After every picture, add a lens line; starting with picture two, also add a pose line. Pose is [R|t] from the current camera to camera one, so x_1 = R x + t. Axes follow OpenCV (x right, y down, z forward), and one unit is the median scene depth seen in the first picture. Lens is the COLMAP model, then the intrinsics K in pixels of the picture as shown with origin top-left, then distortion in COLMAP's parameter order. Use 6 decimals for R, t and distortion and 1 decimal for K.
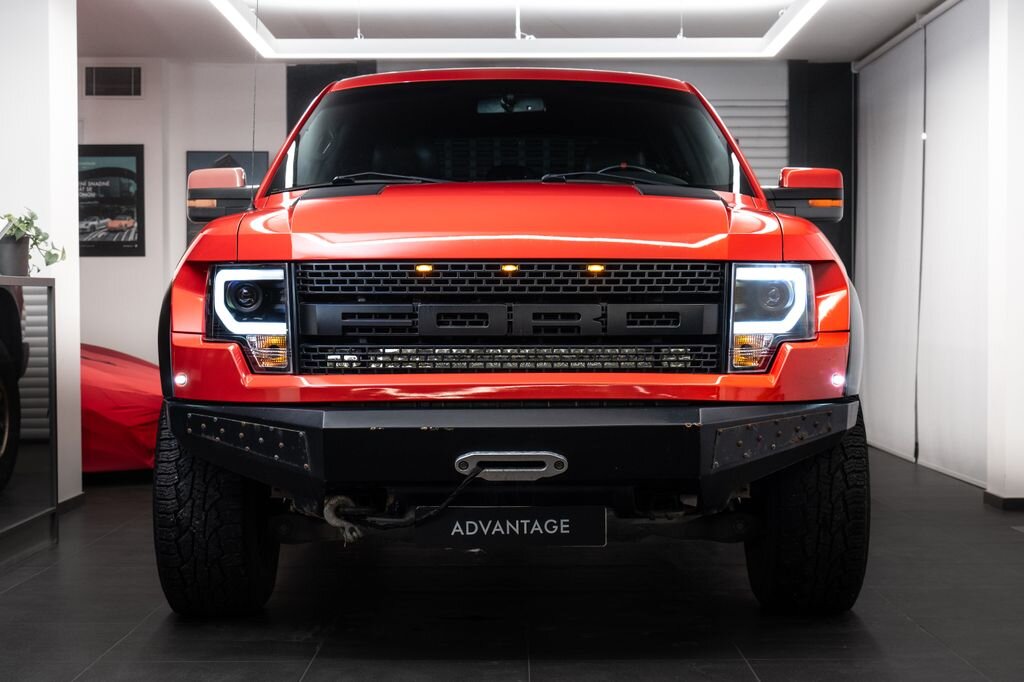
lens RADIAL K [[1748.8, 0, 512.5], [0, 1748.8, 374.6], [0, 0, 1]] dist [-0.013625, -0.014835]
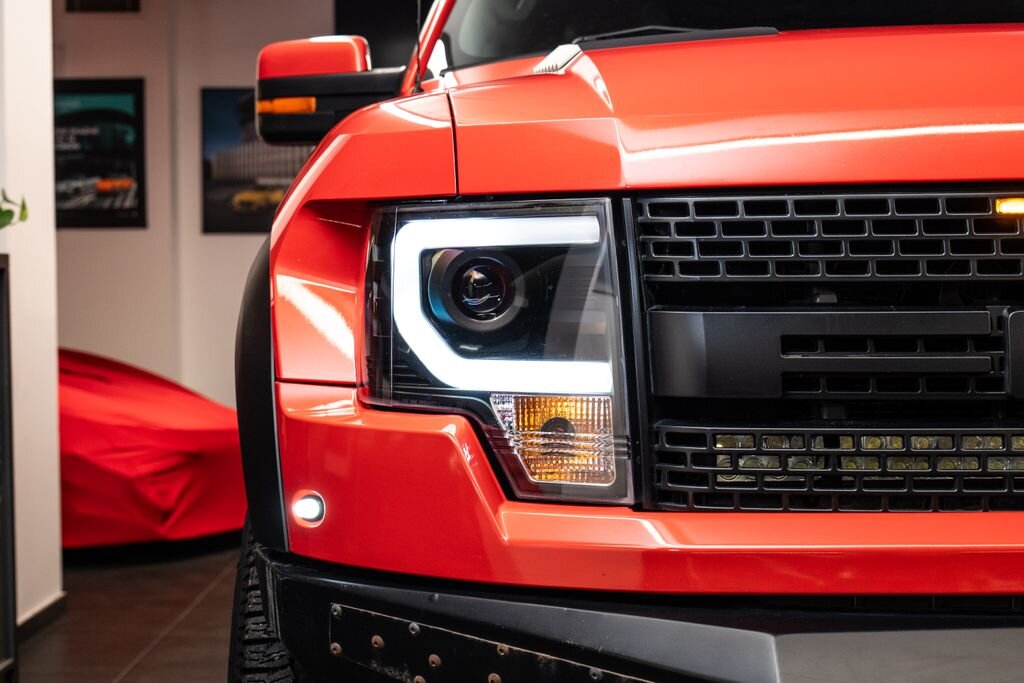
lens RADIAL K [[1861.8, 0, 512.0], [0, 1861.8, 341.5], [0, 0, 1]] dist [-0.026358, -0.020551]
pose [[0.999955, -0.007431, -0.005824, -0.145908], [0.007369, 0.999917, -0.010557, -0.029707], [0.005902, 0.010513, 0.999927, 0.607754]]
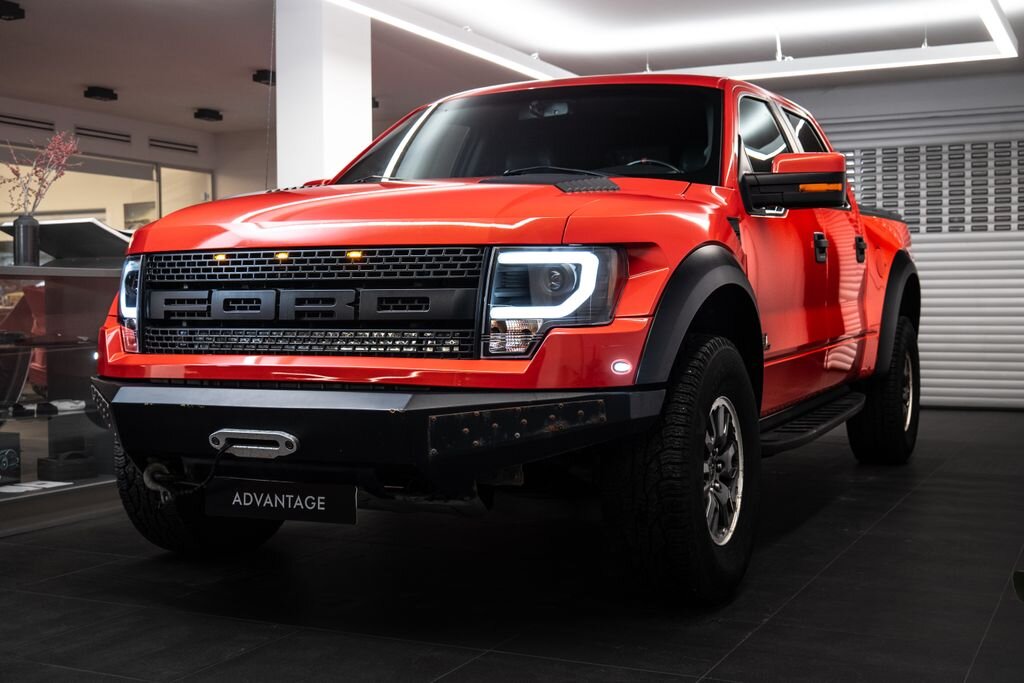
lens RADIAL K [[1267.9, 0, 512.0], [0, 1267.9, 341.5], [0, 0, 1]] dist [-0.006731, 0.018779]
pose [[0.901195, 0.011208, -0.433270, 0.442095], [-0.011832, 0.999929, 0.001256, -0.011348], [0.433253, 0.003995, 0.901263, 0.357145]]
